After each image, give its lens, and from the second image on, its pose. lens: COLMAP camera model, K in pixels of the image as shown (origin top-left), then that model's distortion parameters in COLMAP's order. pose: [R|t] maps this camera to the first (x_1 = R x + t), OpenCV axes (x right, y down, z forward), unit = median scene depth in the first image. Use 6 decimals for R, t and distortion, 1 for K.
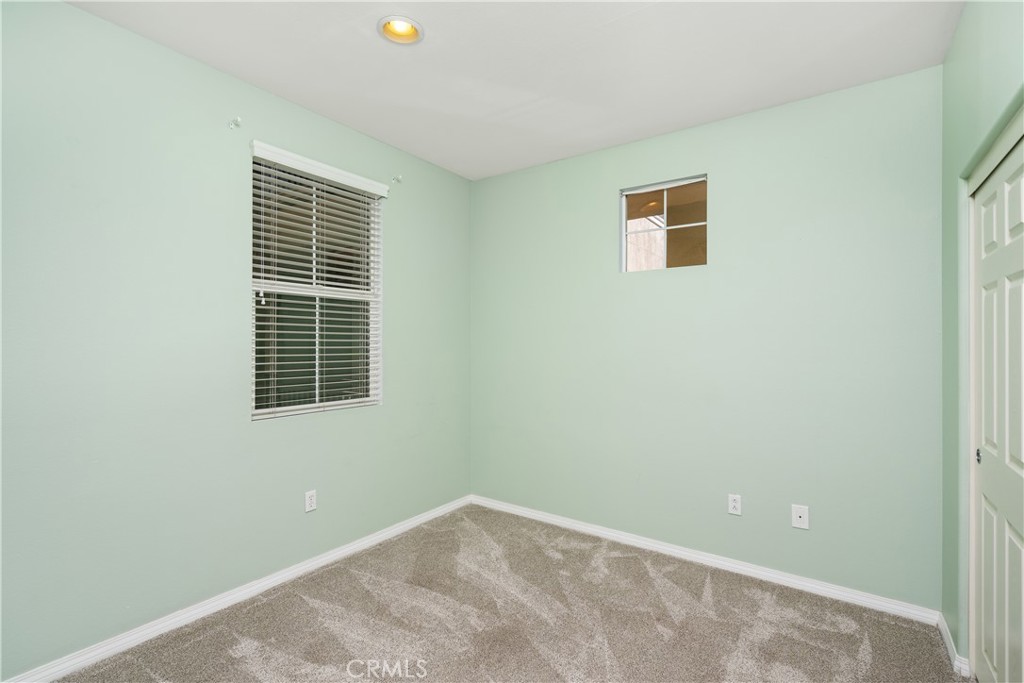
lens RADIAL K [[471.2, 0, 506.5], [0, 471.2, 339.4], [0, 0, 1]] dist [-0.002491, 0.000049]
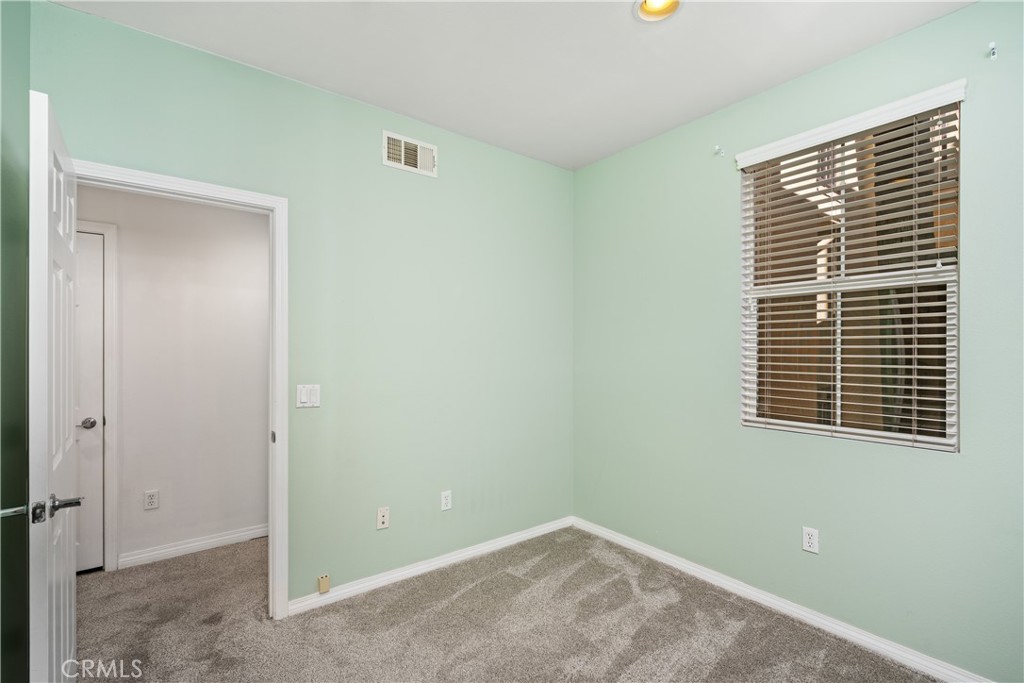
lens RADIAL K [[462.2, 0, 511.5], [0, 462.2, 345.6], [0, 0, 1]] dist [-0.015256, 0.005802]
pose [[-0.288881, -0.013144, -0.957275, 0.501534], [0.004934, 0.999872, -0.015218, 0.009183], [0.957352, -0.009119, -0.288779, 0.709398]]
